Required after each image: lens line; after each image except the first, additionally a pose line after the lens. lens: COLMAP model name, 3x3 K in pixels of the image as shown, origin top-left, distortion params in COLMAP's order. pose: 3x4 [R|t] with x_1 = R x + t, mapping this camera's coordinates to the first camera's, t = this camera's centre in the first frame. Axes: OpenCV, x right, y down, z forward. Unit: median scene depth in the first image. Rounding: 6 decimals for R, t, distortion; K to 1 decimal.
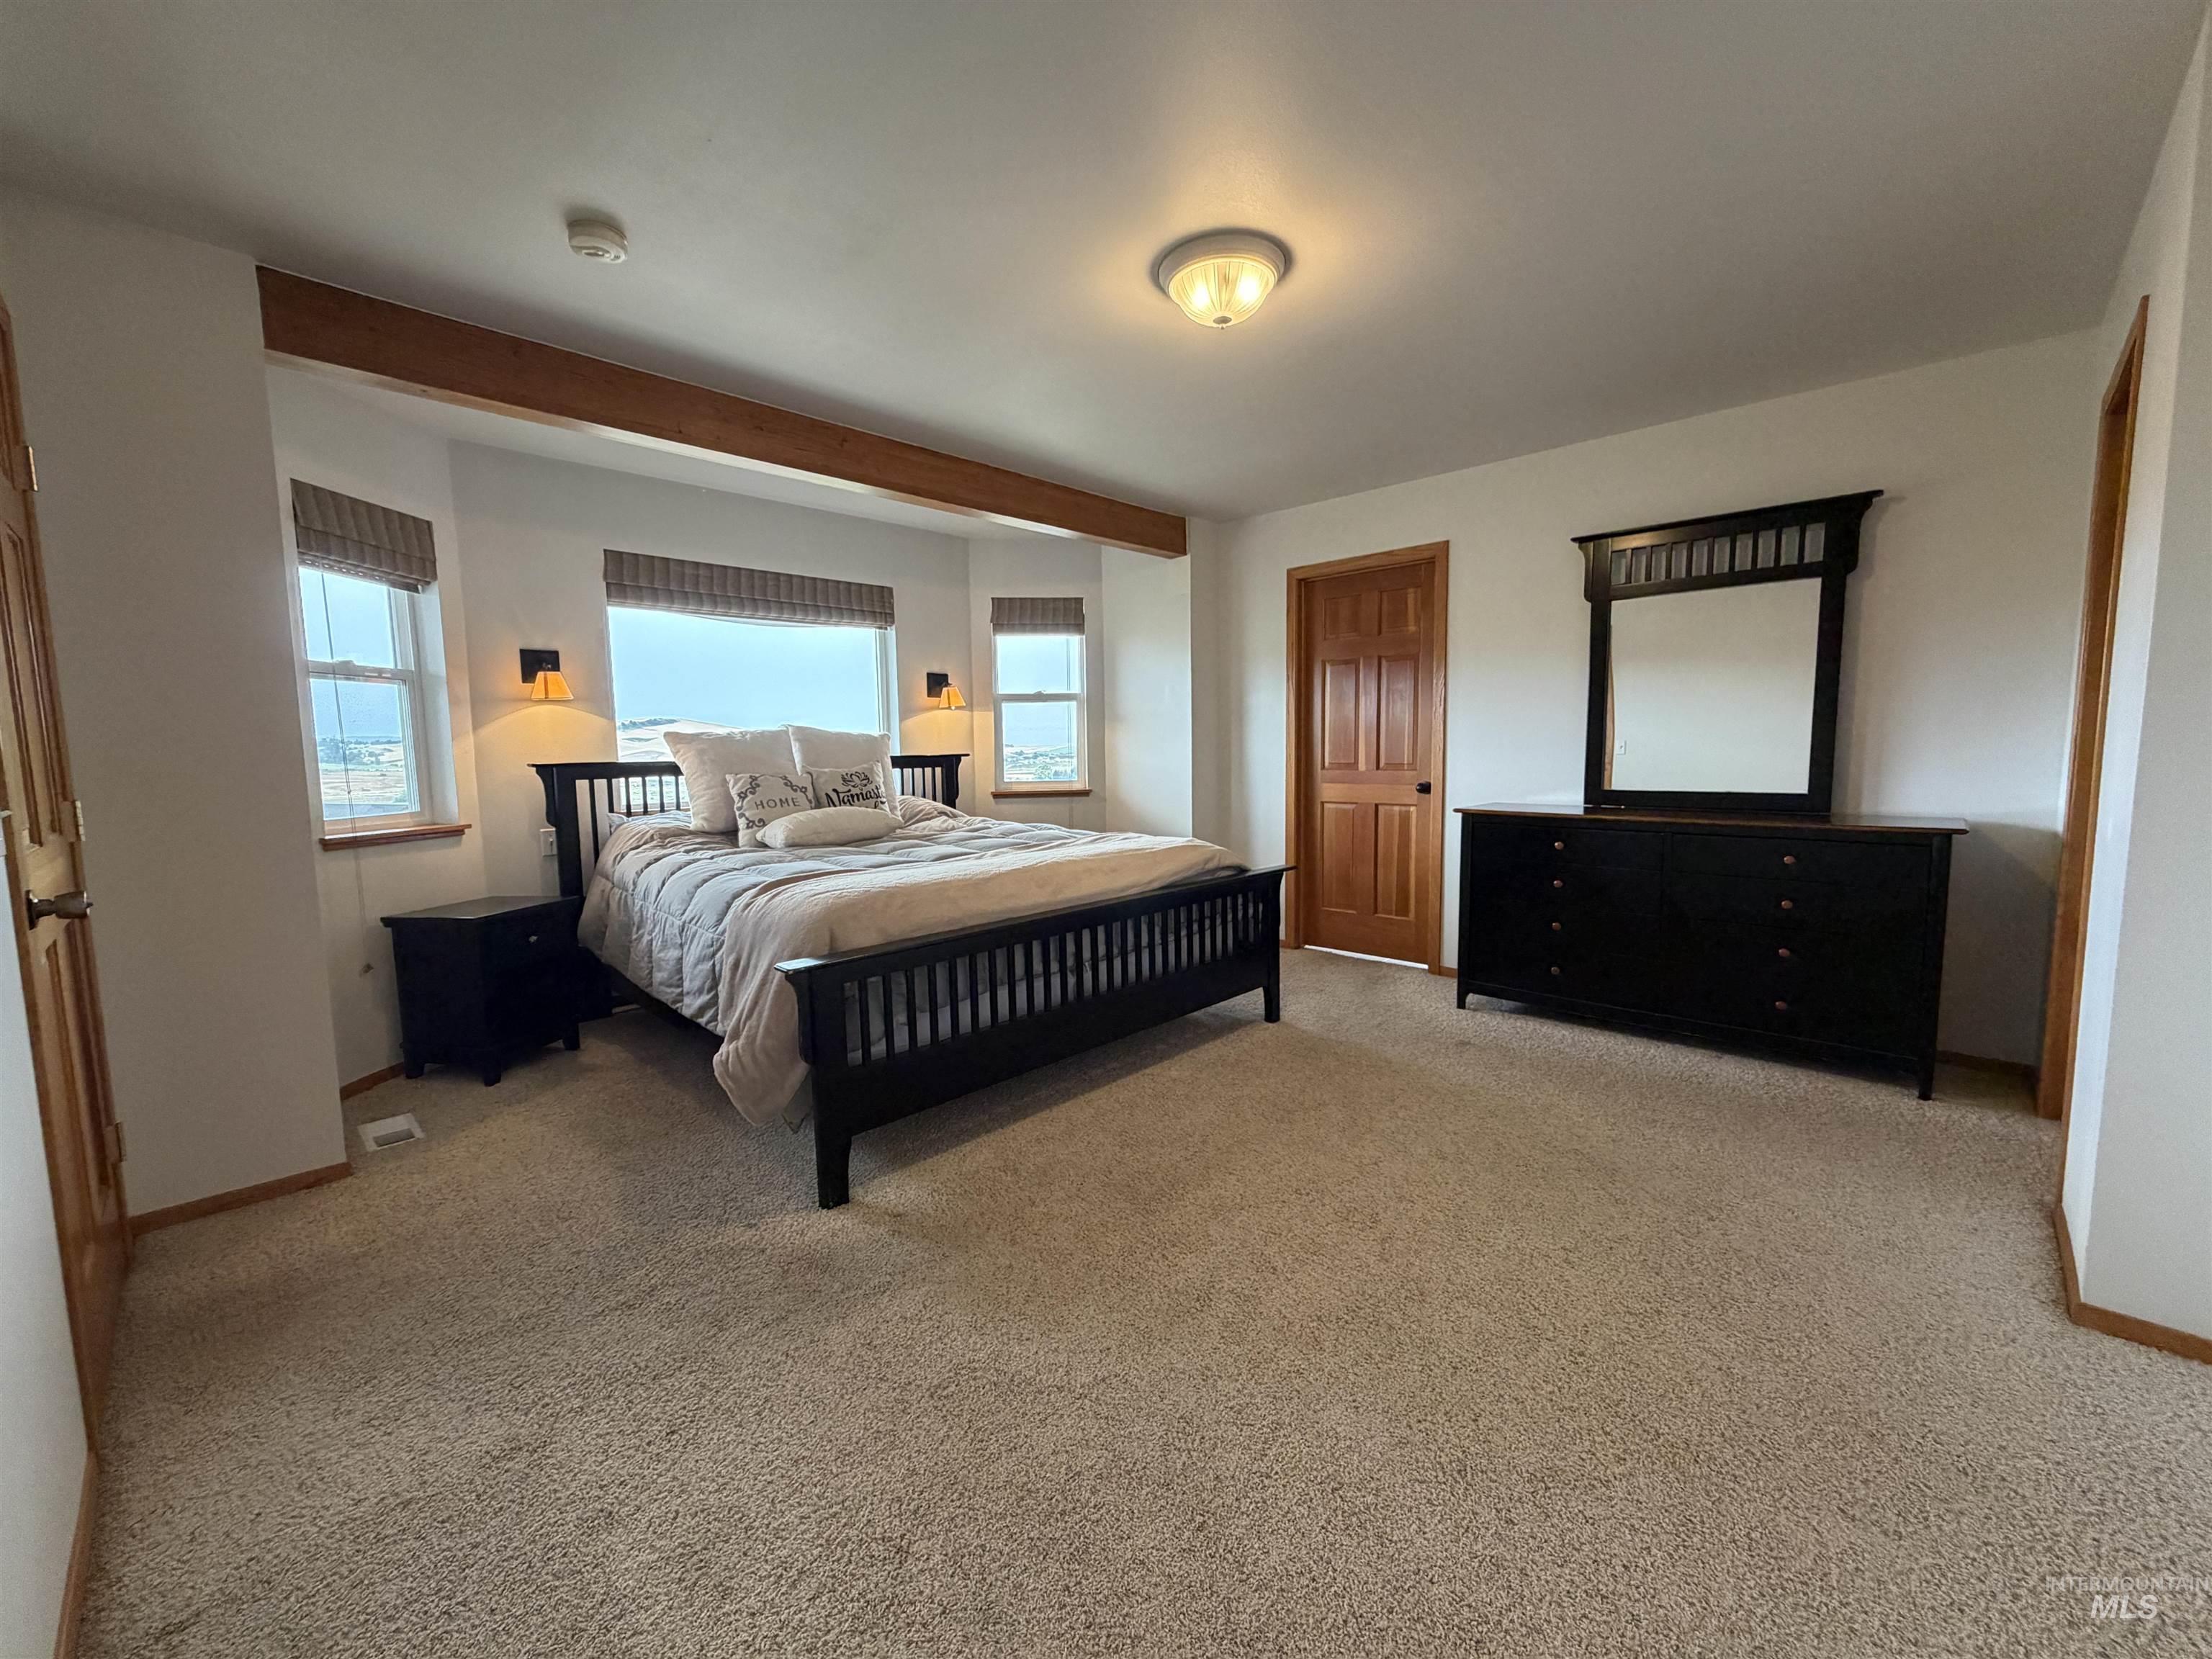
lens RADIAL K [[876.3, 0, 1100.5], [0, 876.3, 837.7], [0, 0, 1]] dist [-0.000838, -0.000055]
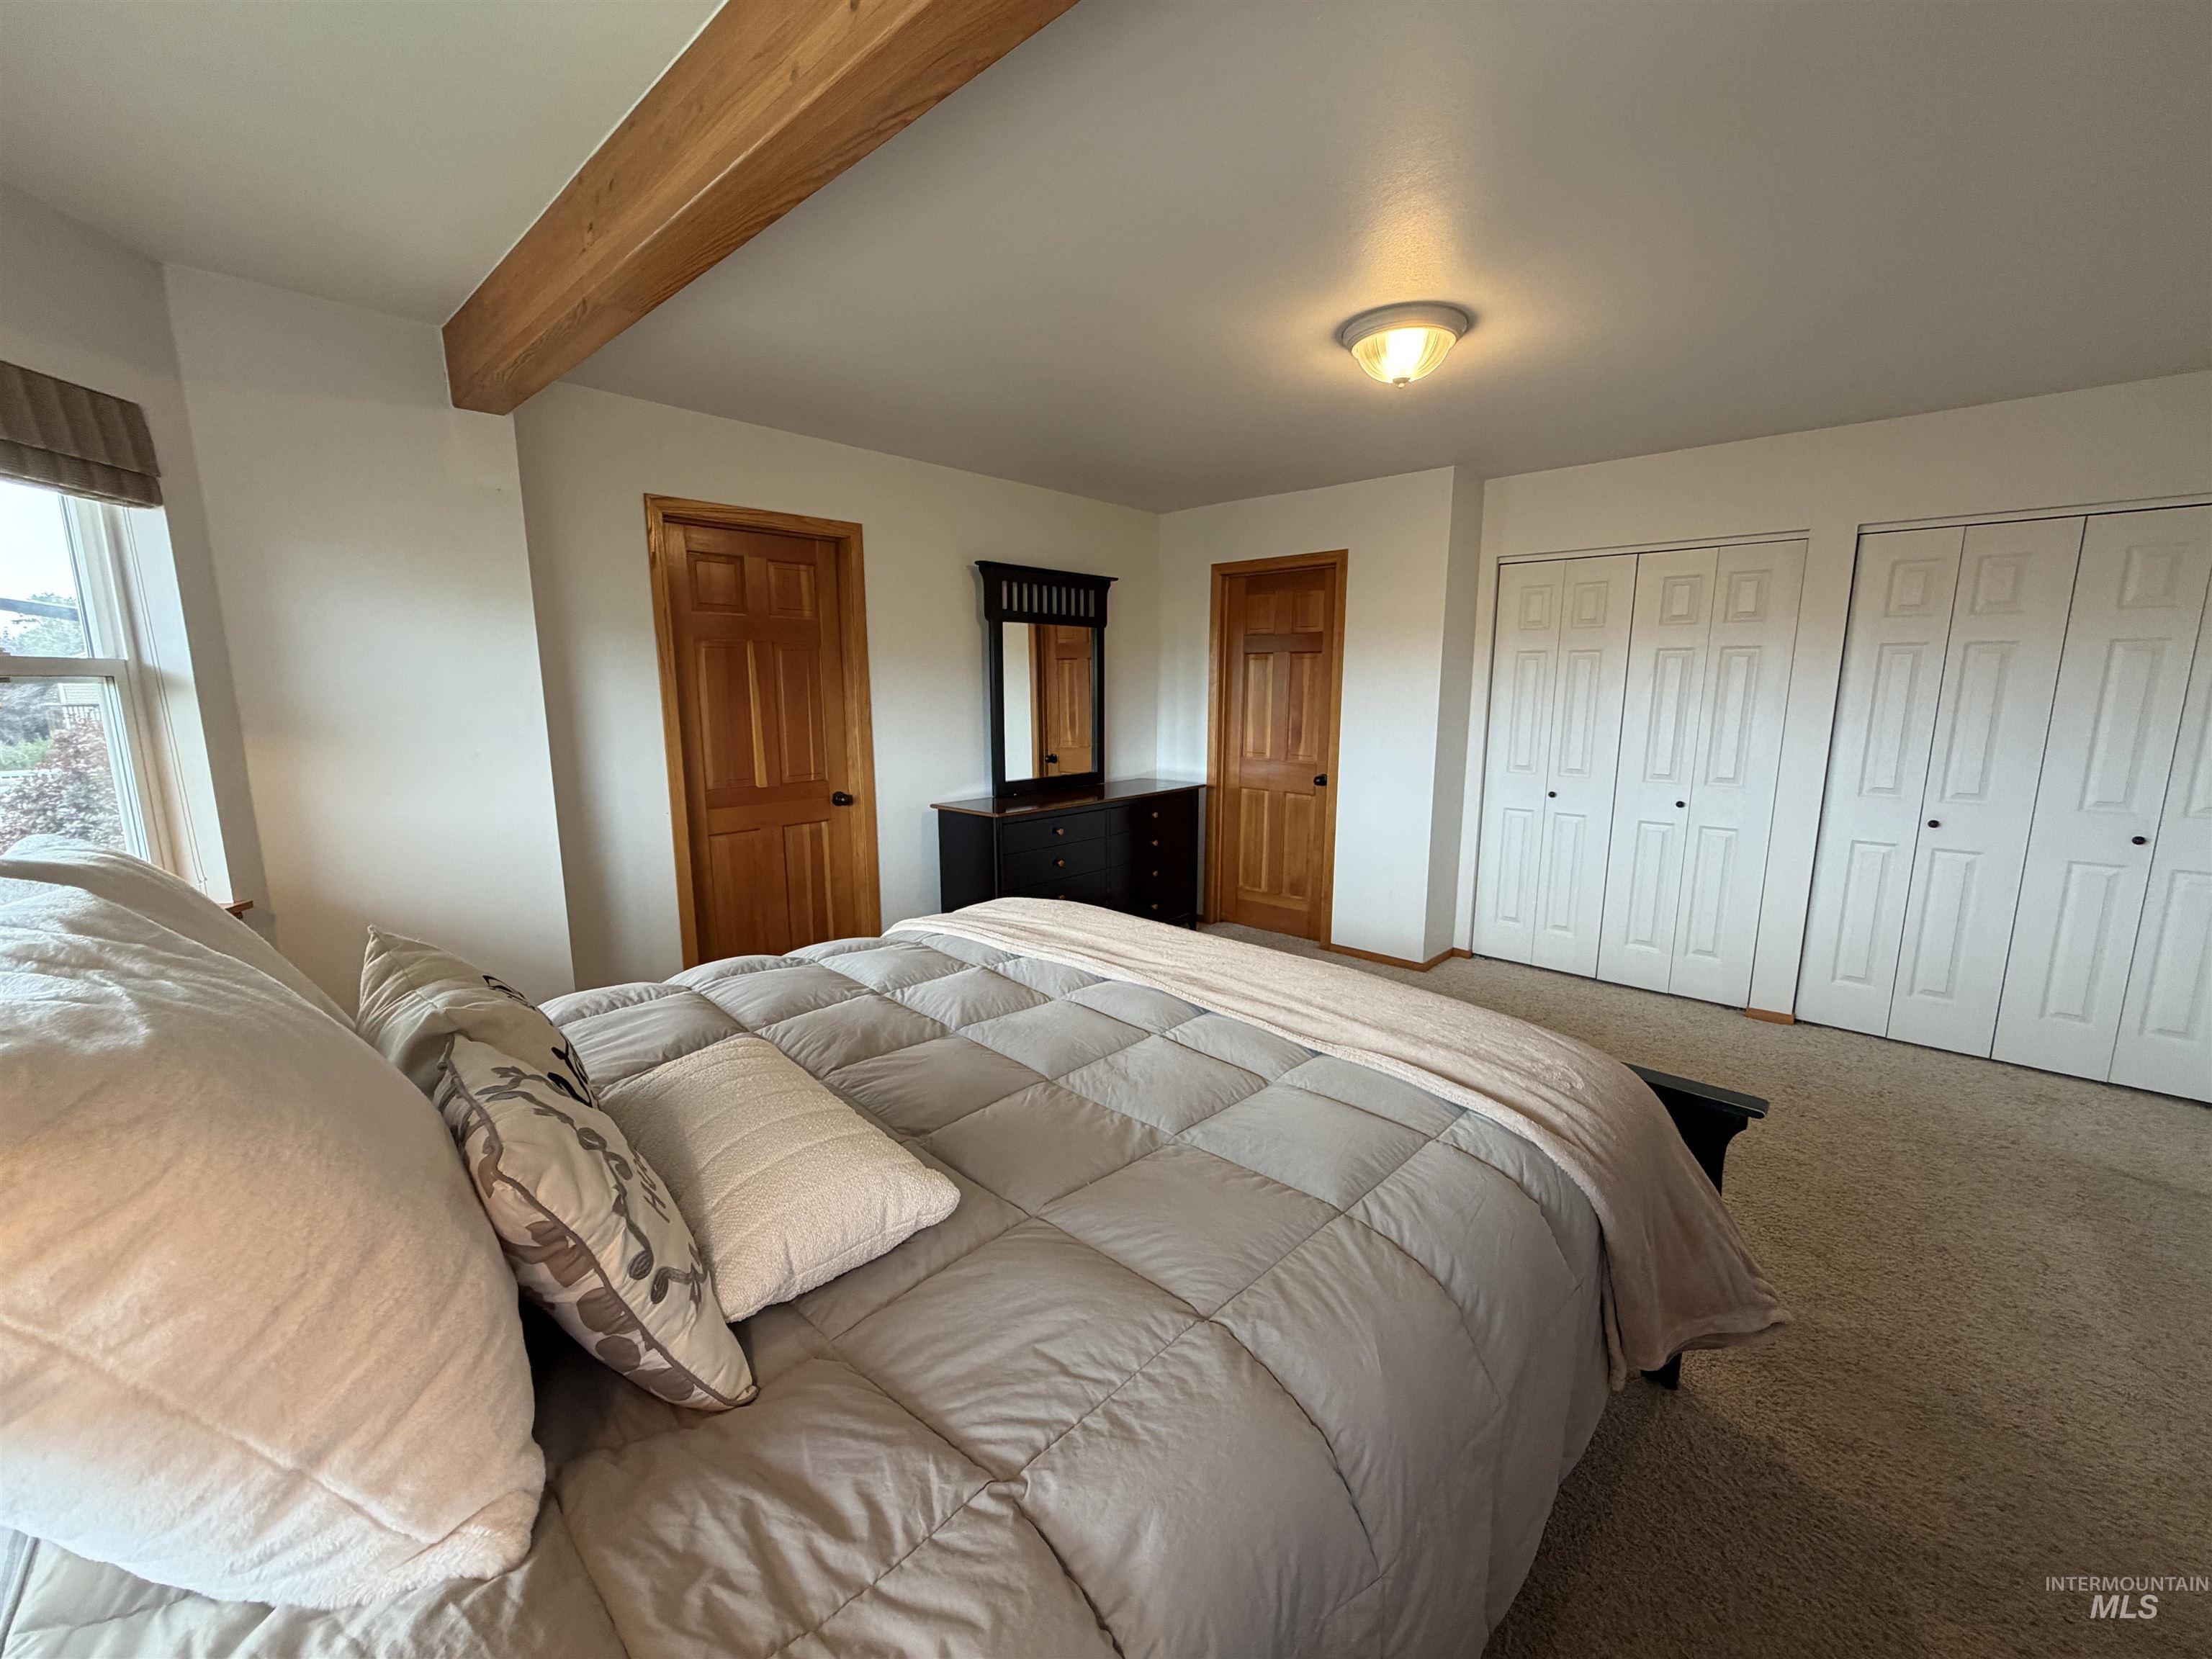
lens RADIAL K [[876.3, 0, 1100.5], [0, 876.3, 837.7], [0, 0, 1]] dist [-0.000838, -0.000055]
pose [[-0.035033, -0.149849, 0.988088, -0.632855], [0.116772, 0.981309, 0.152961, -0.149473], [-0.992541, 0.120739, -0.016880, 0.924057]]
